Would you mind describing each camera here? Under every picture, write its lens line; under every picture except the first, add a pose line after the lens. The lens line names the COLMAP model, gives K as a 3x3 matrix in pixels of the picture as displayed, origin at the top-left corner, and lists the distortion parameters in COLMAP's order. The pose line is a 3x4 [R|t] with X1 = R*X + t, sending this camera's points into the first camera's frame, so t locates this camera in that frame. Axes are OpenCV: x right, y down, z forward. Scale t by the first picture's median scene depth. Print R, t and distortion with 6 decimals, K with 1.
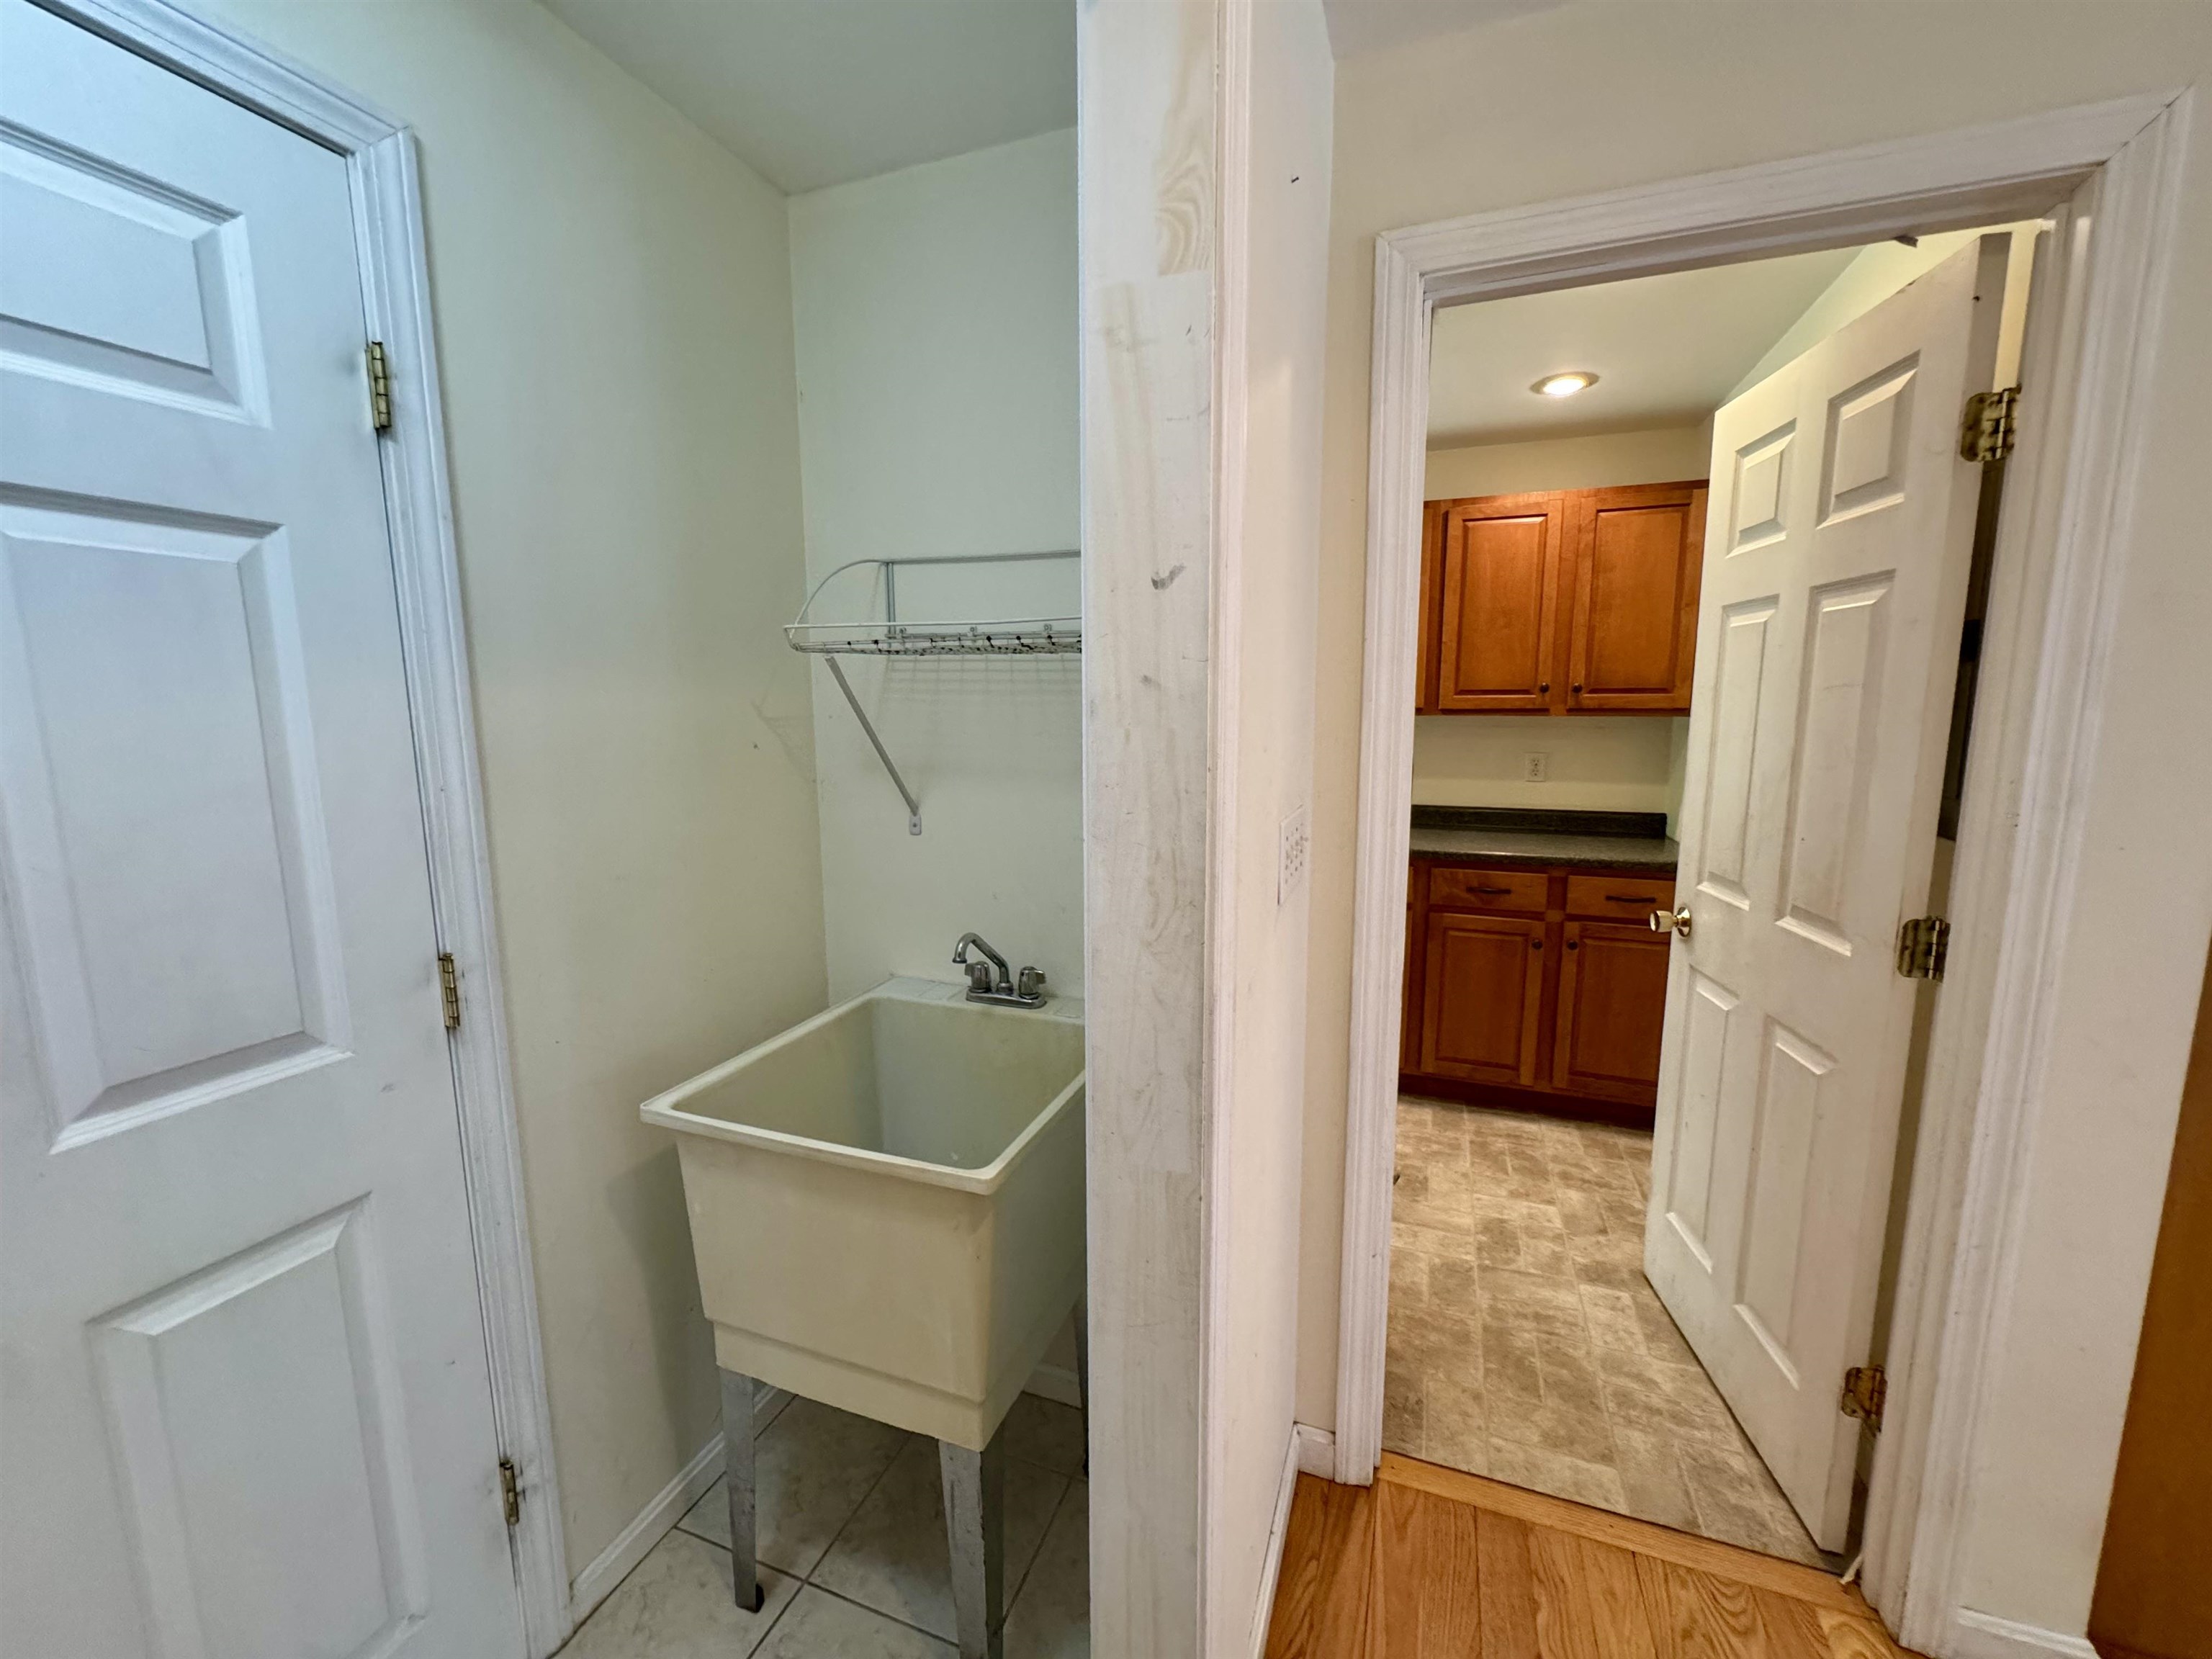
lens RADIAL K [[883.4, 0, 1104.3], [0, 883.4, 826.8], [0, 0, 1]] dist [-0.002791, 0.000420]
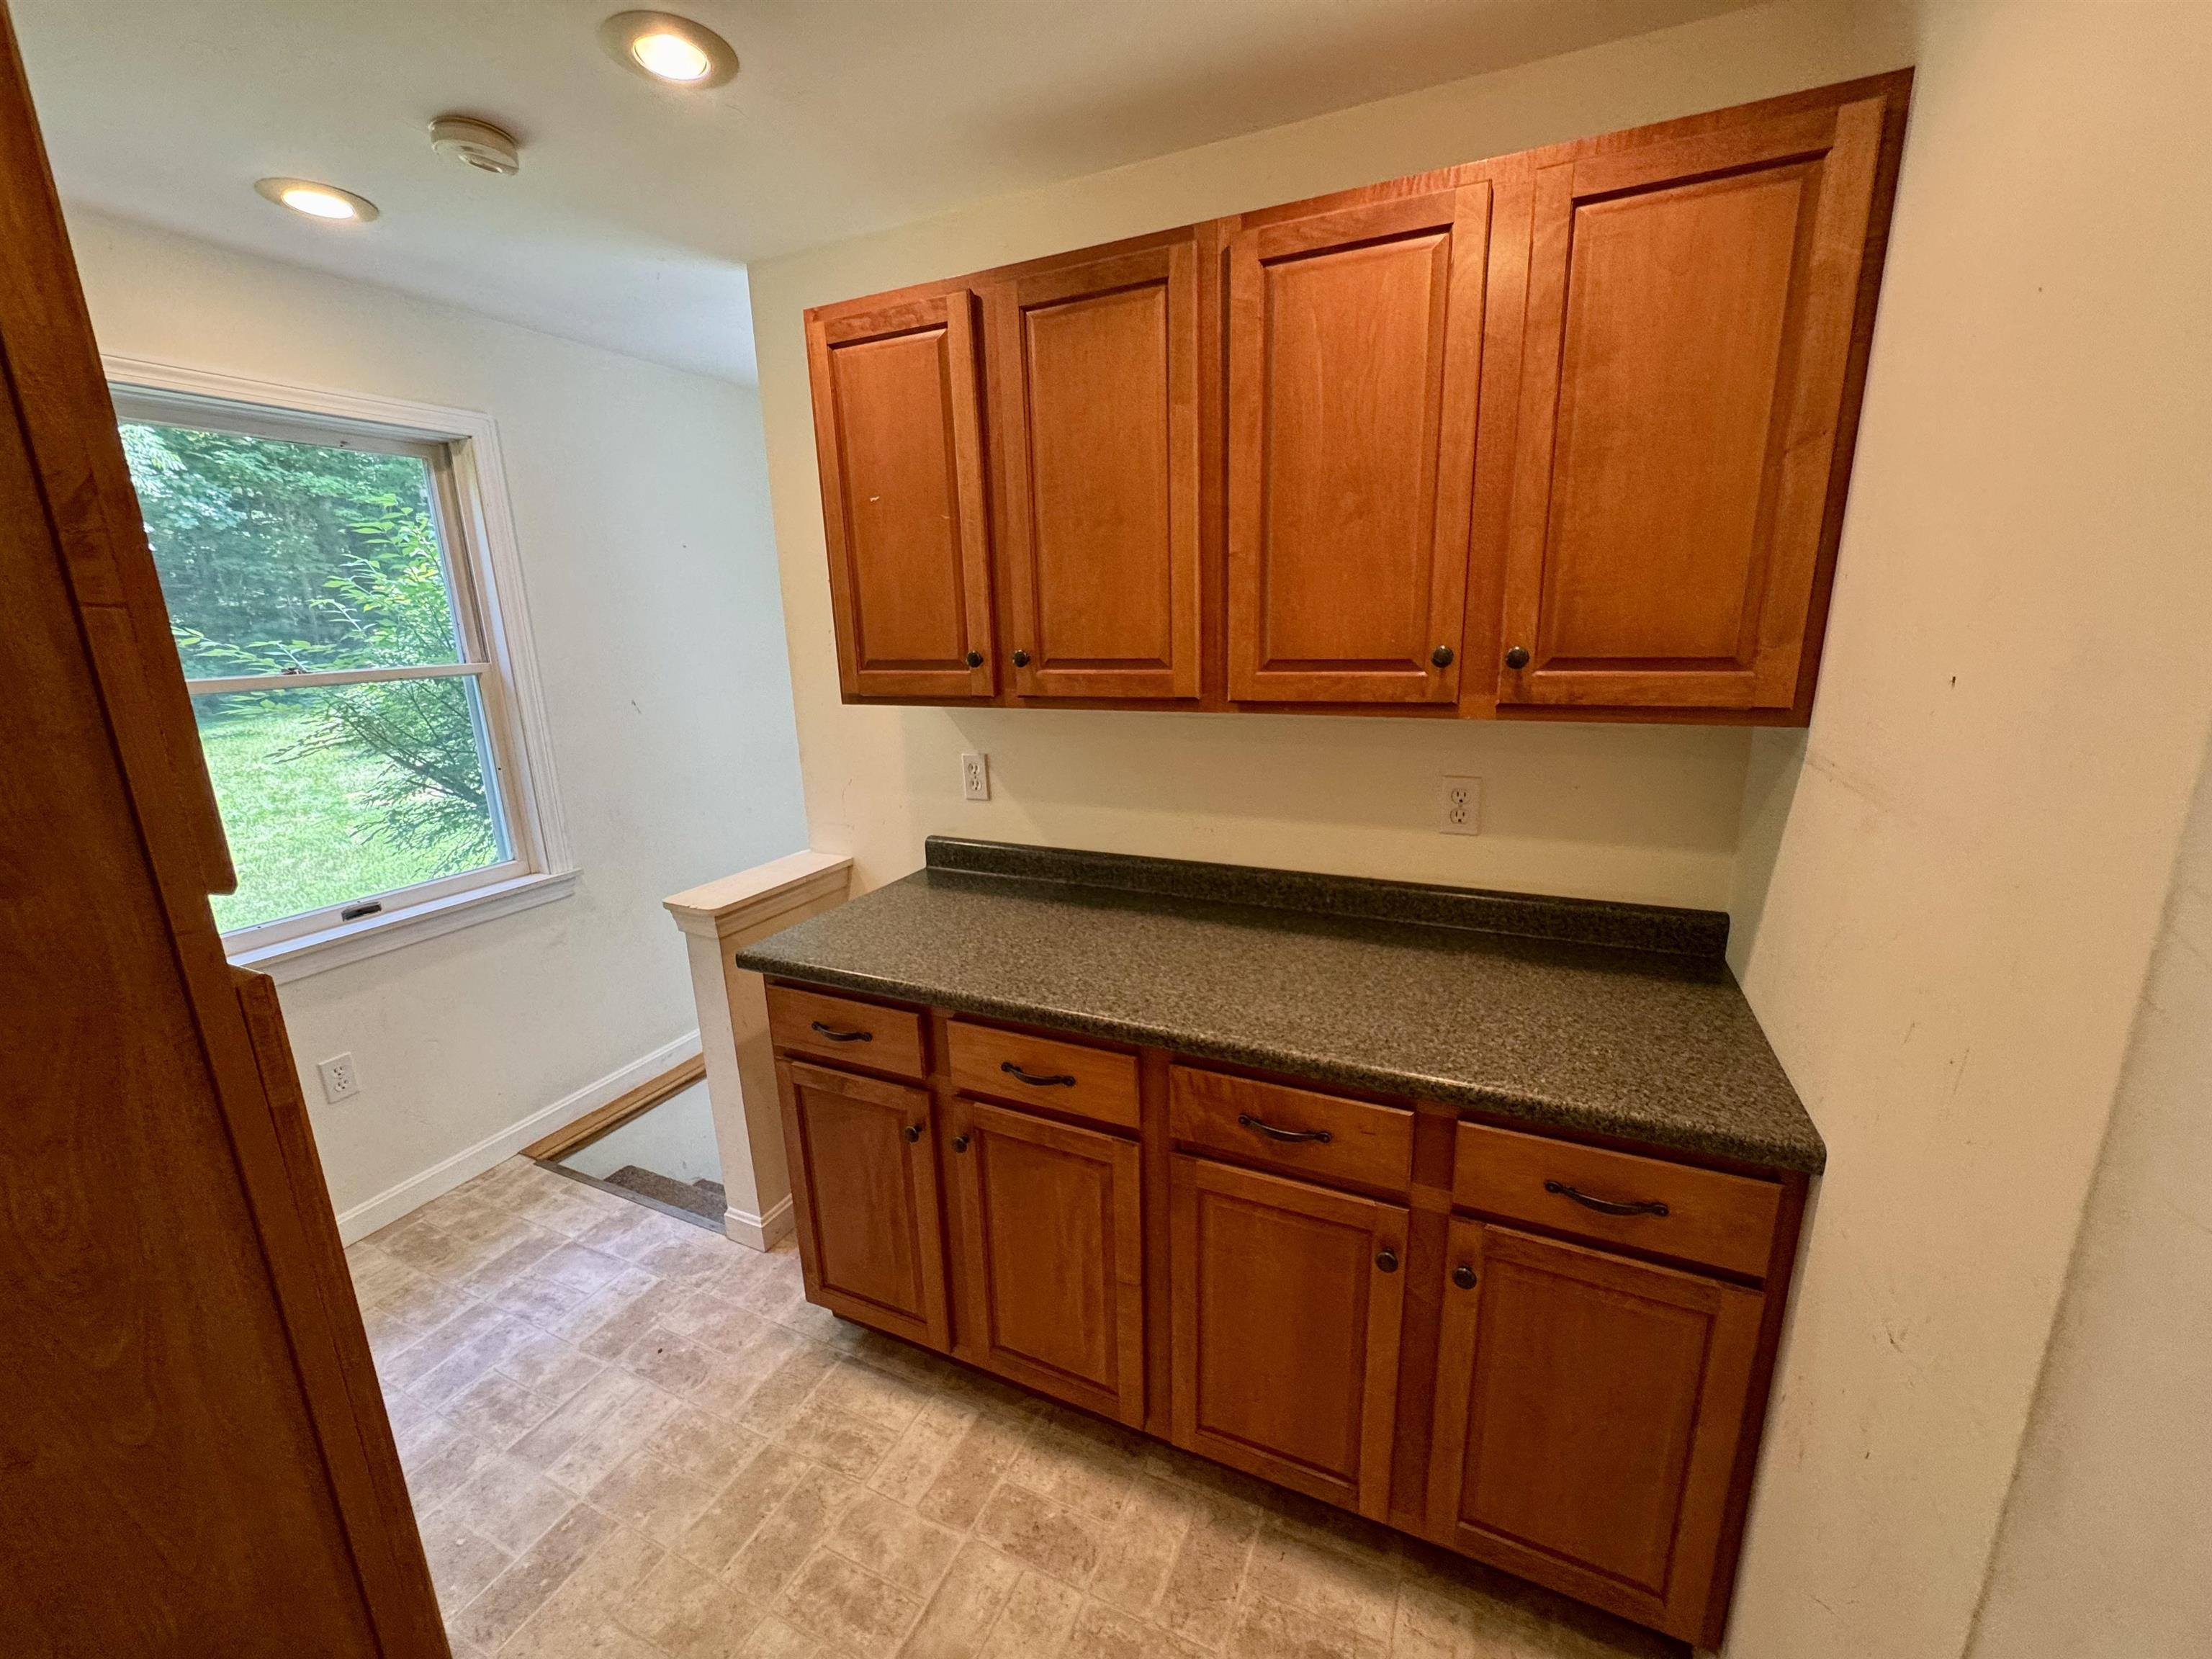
lens RADIAL K [[883.4, 0, 1109.4], [0, 883.4, 831.0], [0, 0, 1]] dist [-0.002791, 0.000420]
pose [[0.997149, -0.000819, -0.075458, 0.372664], [0.008009, 0.995442, 0.095036, -0.116013], [0.075036, -0.095369, 0.992610, 0.555663]]
